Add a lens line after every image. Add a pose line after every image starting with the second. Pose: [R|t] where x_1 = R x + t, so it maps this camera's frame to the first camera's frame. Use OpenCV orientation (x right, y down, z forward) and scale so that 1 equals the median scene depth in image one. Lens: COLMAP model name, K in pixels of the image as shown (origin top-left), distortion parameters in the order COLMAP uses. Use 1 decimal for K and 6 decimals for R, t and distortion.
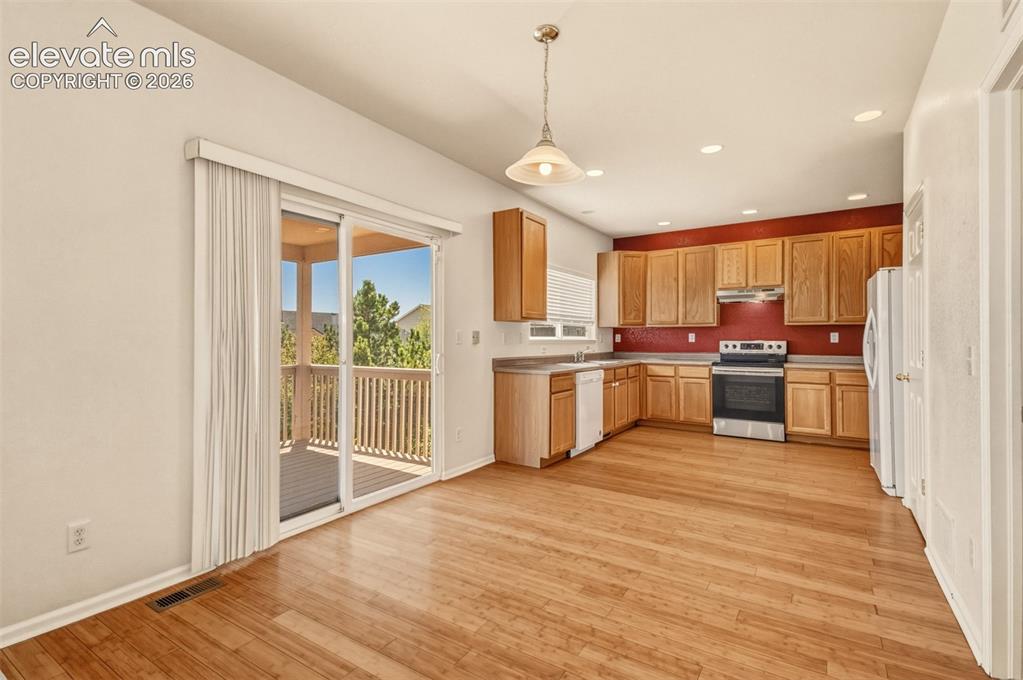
lens RADIAL K [[482.2, 0, 515.8], [0, 482.2, 336.6], [0, 0, 1]] dist [0.044774, -0.002583]
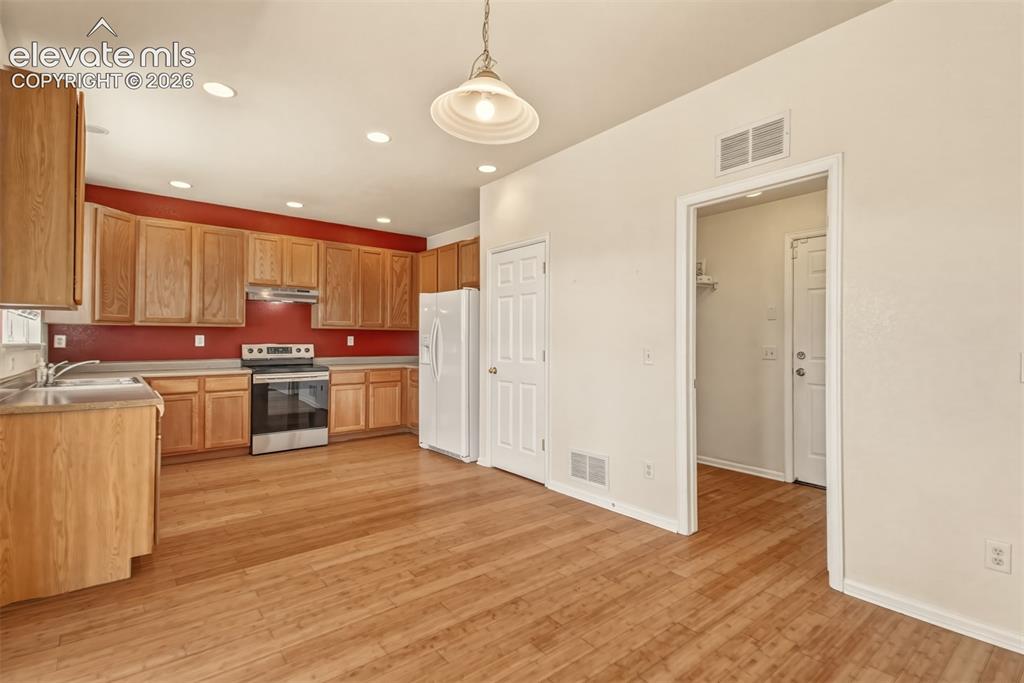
lens RADIAL K [[482.6, 0, 515.6], [0, 482.6, 337.6], [0, 0, 1]] dist [0.044774, -0.002583]
pose [[0.321488, 0.008082, 0.946879, -0.278790], [-0.004508, 0.999965, -0.007005, 0.000720], [-0.946903, -0.002017, 0.321513, 0.322421]]
